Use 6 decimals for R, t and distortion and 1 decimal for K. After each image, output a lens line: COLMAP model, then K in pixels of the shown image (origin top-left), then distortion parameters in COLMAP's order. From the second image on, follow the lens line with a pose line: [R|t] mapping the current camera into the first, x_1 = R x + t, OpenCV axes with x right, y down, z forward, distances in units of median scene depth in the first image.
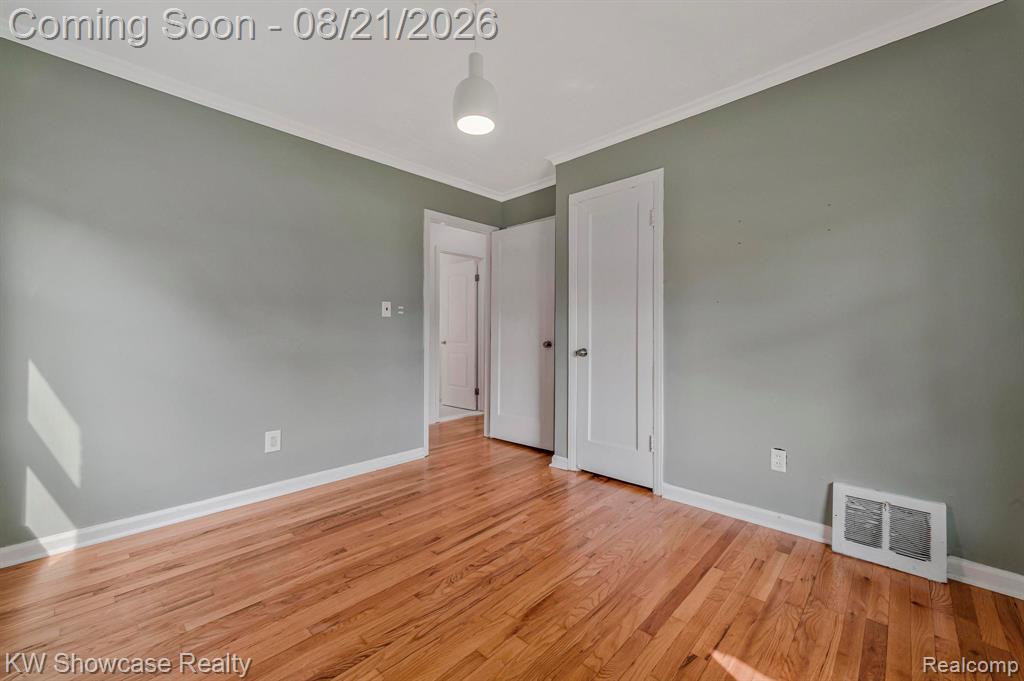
lens RADIAL K [[411.8, 0, 511.2], [0, 411.8, 334.8], [0, 0, 1]] dist [0.007172, -0.000743]
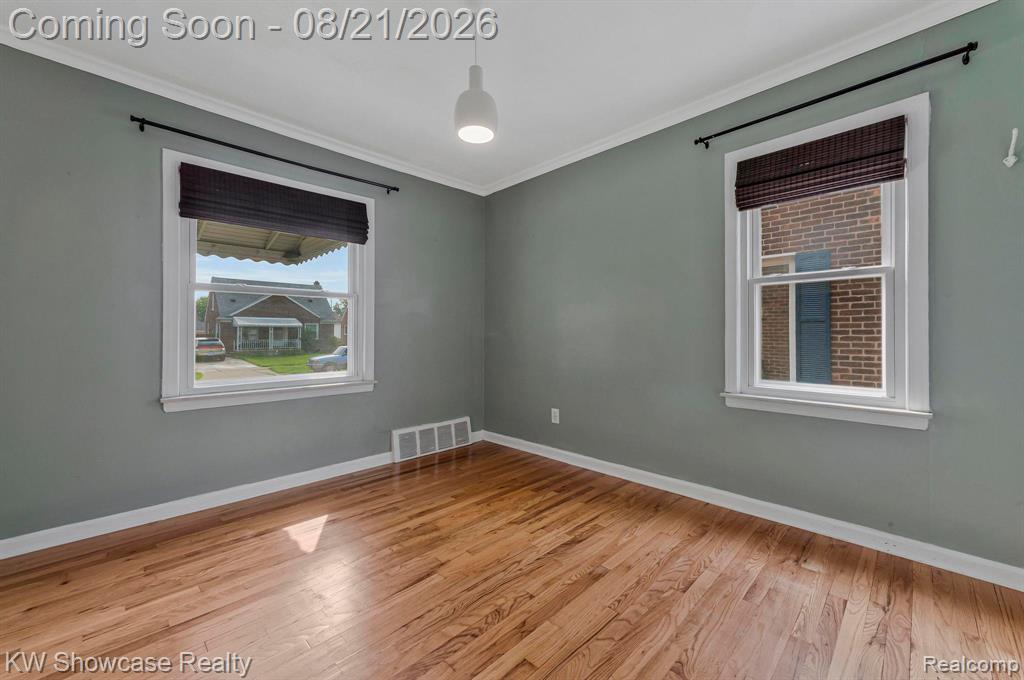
lens RADIAL K [[411.8, 0, 513.5], [0, 411.8, 333.2], [0, 0, 1]] dist [0.007172, -0.000743]
pose [[-0.999832, 0.009136, 0.015861, -0.204772], [0.009196, 0.999951, 0.003728, 0.003319], [-0.015826, 0.003873, -0.999867, 1.951957]]
